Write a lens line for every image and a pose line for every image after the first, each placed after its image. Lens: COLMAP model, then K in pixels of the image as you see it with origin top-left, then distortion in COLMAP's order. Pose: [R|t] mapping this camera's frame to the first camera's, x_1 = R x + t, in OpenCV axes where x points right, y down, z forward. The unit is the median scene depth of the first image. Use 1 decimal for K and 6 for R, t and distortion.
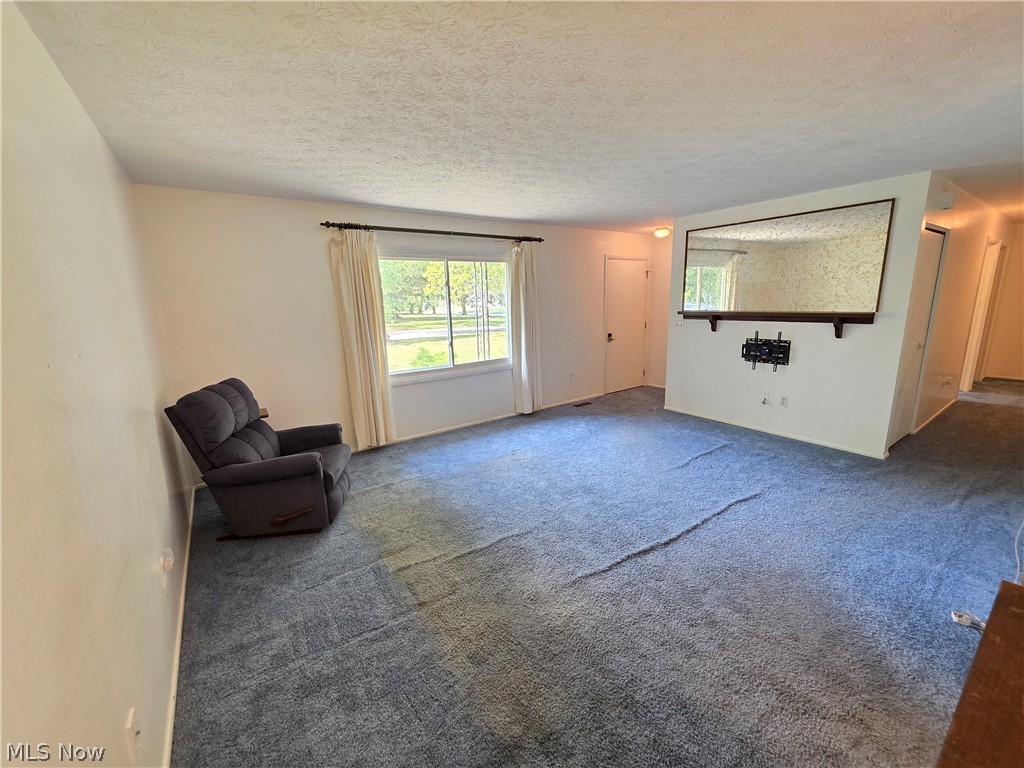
lens RADIAL K [[411.2, 0, 507.8], [0, 411.2, 382.8], [0, 0, 1]] dist [-0.000014, 0.000386]
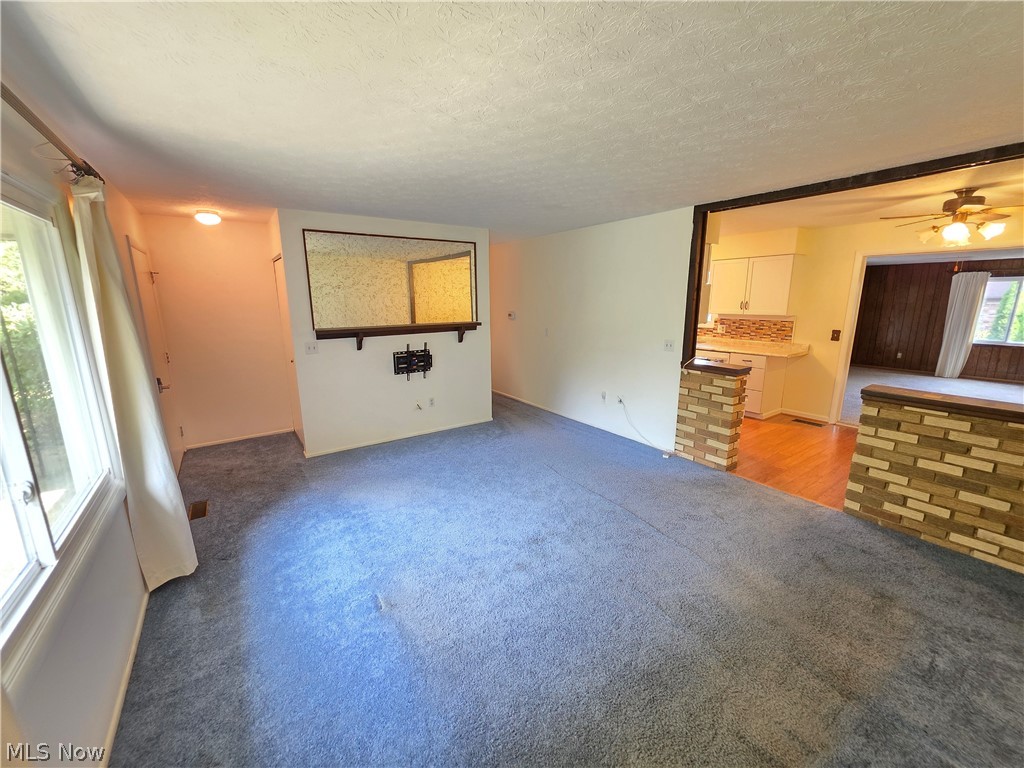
lens RADIAL K [[411.2, 0, 507.8], [0, 411.2, 382.8], [0, 0, 1]] dist [-0.000014, 0.000386]
pose [[0.009128, -0.179947, 0.983634, -0.434545], [0.212453, 0.961566, 0.173939, -0.158197], [-0.977129, 0.207388, 0.047008, 0.722604]]
